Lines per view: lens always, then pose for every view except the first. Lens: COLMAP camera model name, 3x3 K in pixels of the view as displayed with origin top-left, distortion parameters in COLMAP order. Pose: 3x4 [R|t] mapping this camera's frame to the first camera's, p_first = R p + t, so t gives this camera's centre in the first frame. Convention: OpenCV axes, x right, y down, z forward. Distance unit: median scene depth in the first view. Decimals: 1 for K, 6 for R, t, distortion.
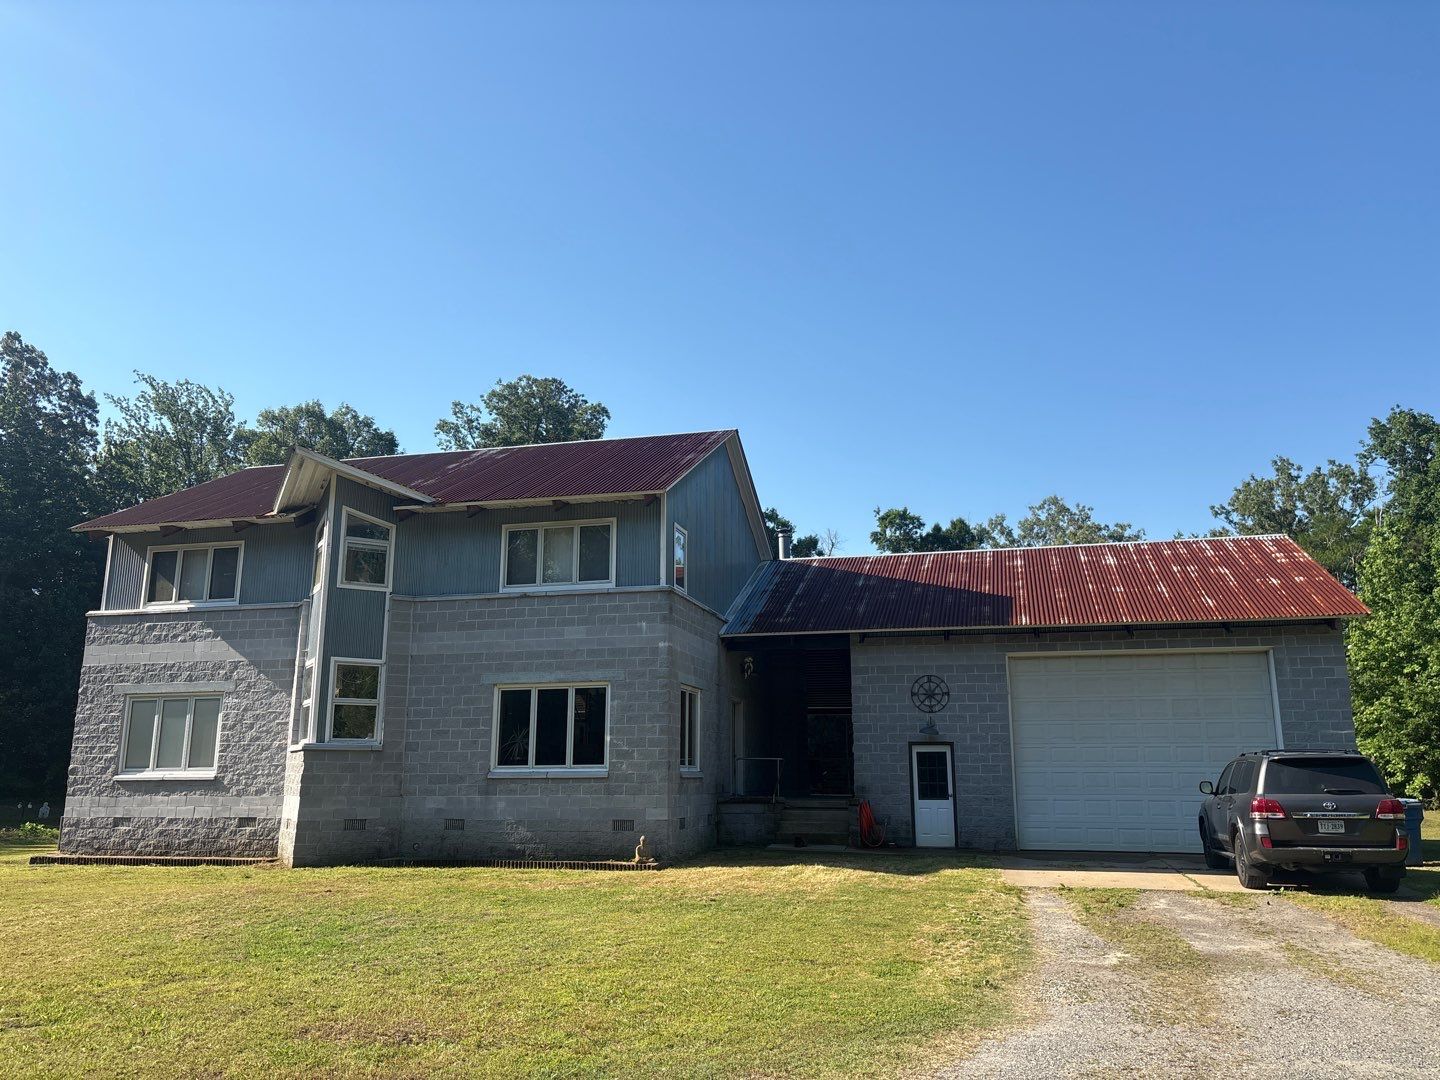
lens RADIAL K [[1049.4, 0, 722.8], [0, 1049.4, 535.9], [0, 0, 1]] dist [0.055207, -0.052782]
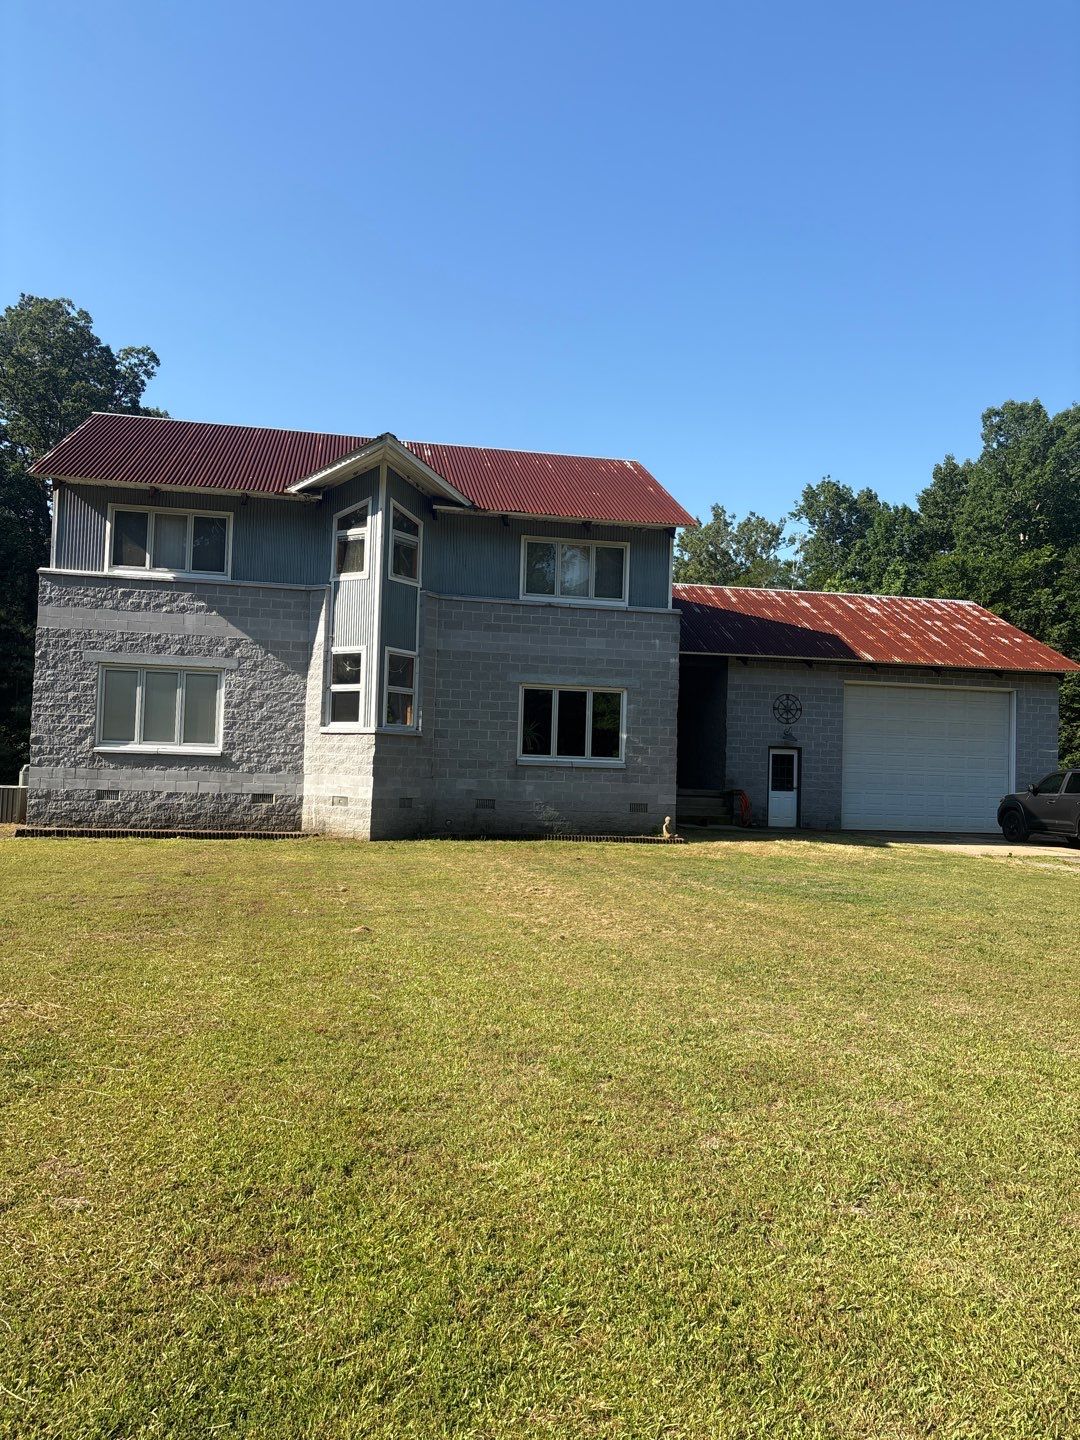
lens RADIAL K [[1049.4, 0, 550.6], [0, 1049.4, 718.0], [0, 0, 1]] dist [0.055207, -0.052782]
pose [[0.905730, 0.049648, 0.420937, -0.611669], [-0.125720, 0.979892, 0.154937, 0.002408], [-0.404780, -0.193251, 0.893760, -0.003789]]
